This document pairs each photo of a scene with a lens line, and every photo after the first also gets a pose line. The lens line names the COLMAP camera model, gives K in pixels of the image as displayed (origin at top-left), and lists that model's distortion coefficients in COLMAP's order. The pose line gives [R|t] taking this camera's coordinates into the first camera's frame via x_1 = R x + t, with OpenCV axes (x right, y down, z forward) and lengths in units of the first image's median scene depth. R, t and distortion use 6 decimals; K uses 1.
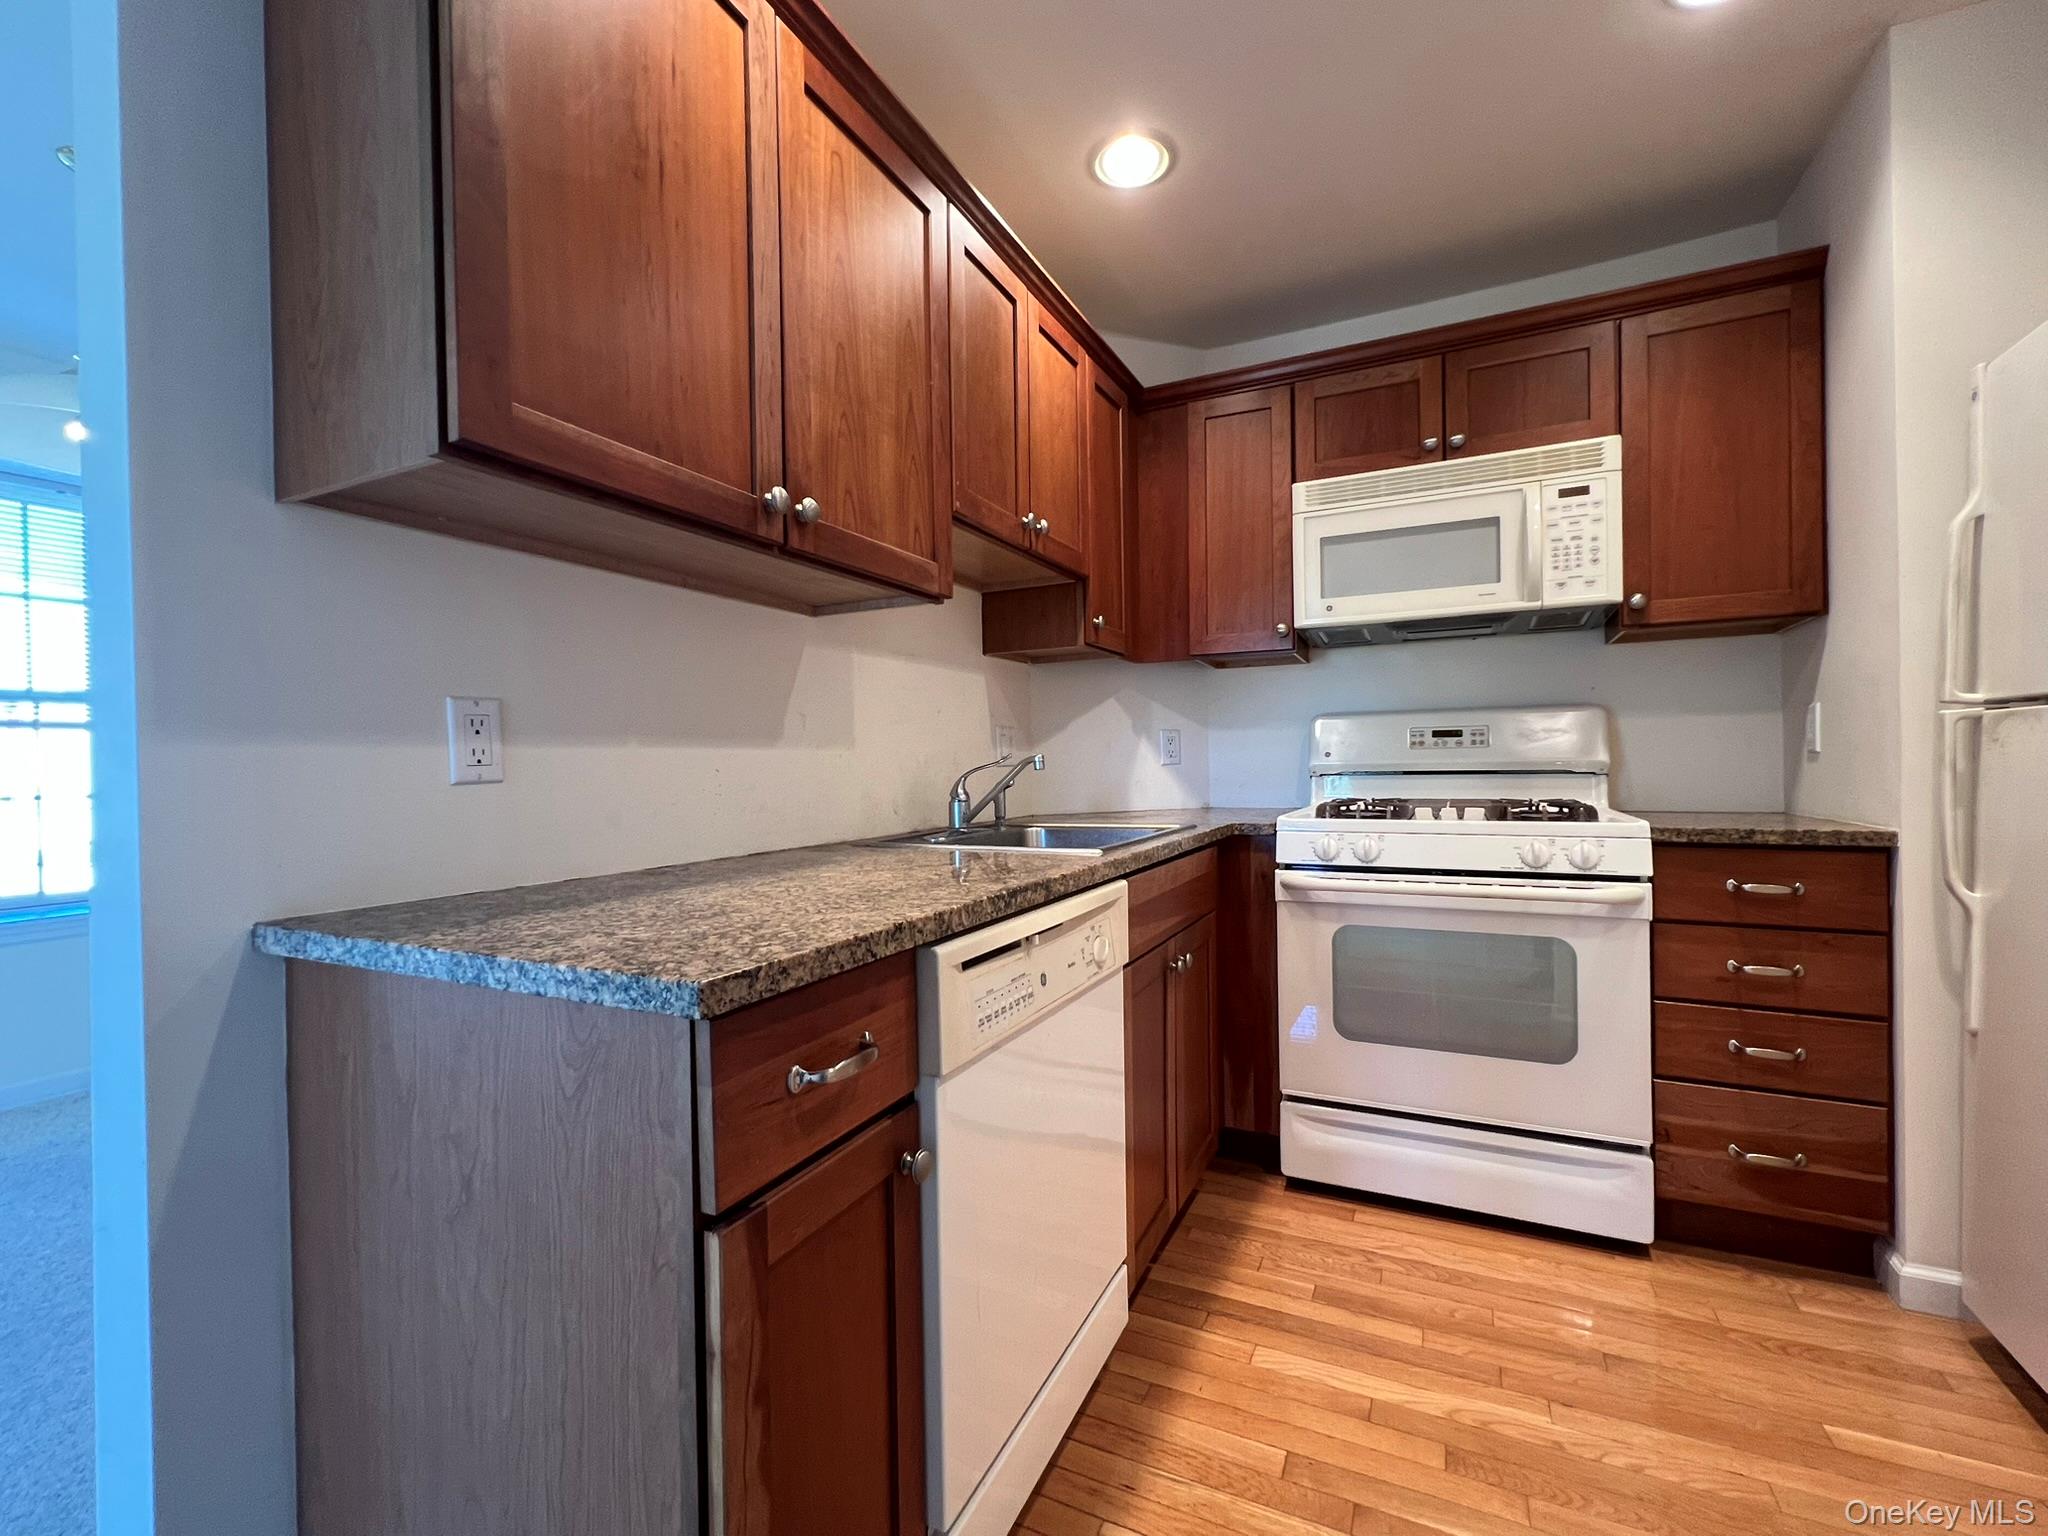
lens RADIAL K [[874.1, 0, 1028.6], [0, 874.1, 765.1], [0, 0, 1]] dist [-0.002005, -0.000400]
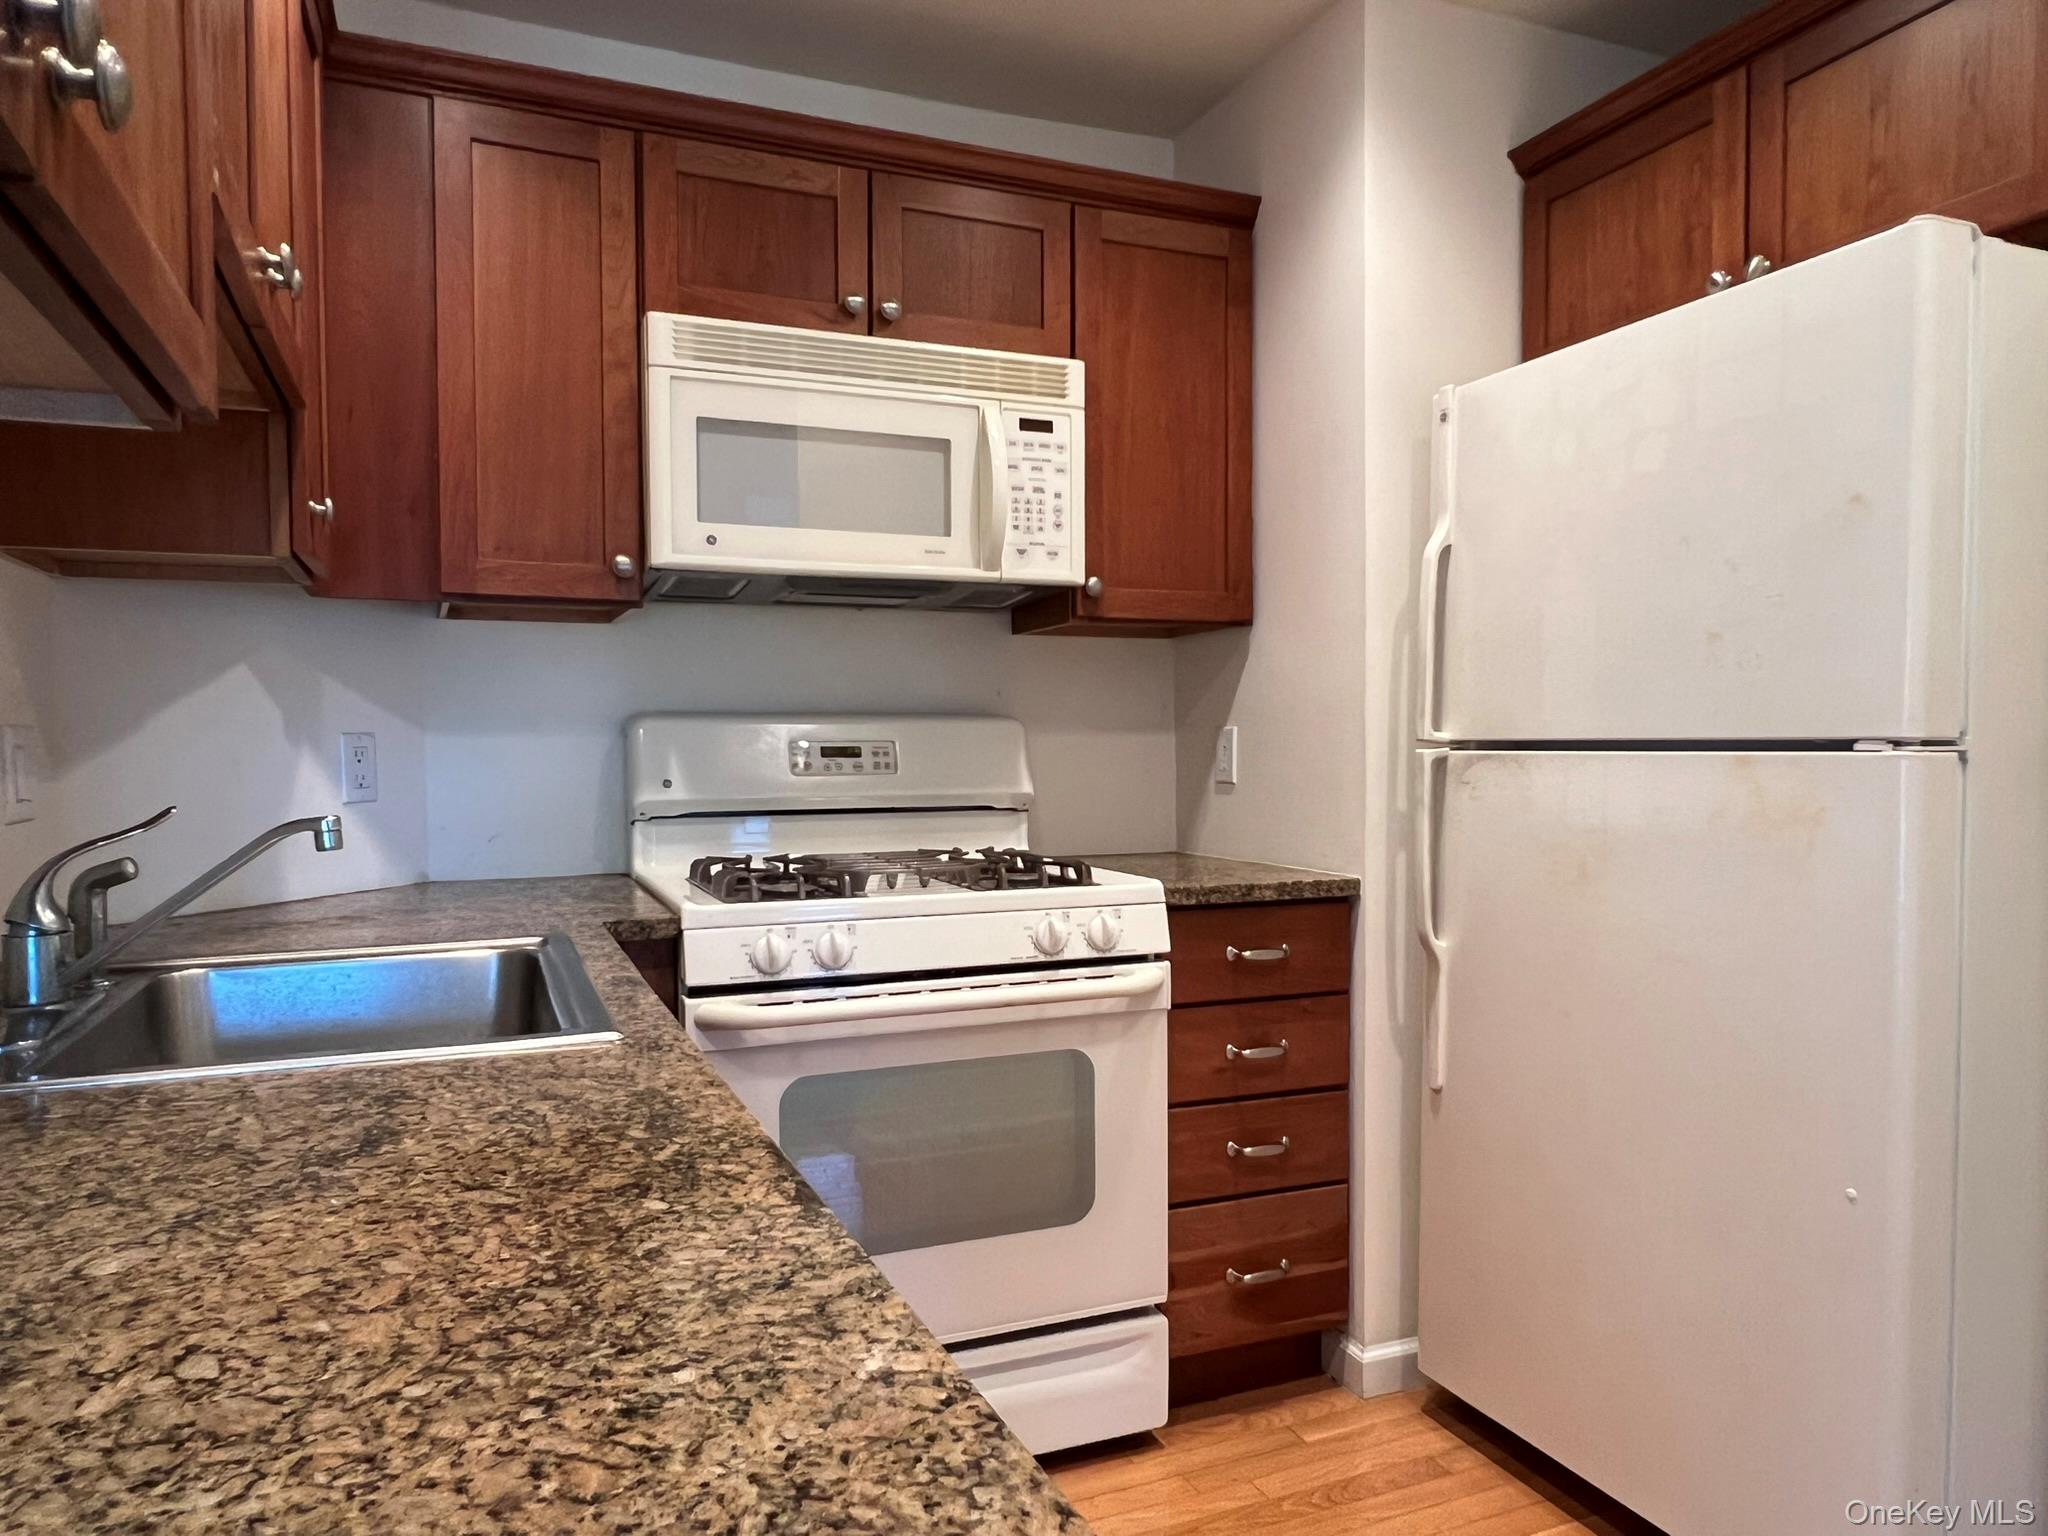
lens RADIAL K [[1350.8, 0, 1021.0], [0, 1350.8, 787.0], [0, 0, 1]] dist [-0.002784, -0.004646]
pose [[0.660174, -0.011221, 0.751029, -0.240012], [-0.005135, 0.999798, 0.019452, -0.036991], [-0.751095, -0.016698, 0.659983, 0.280525]]
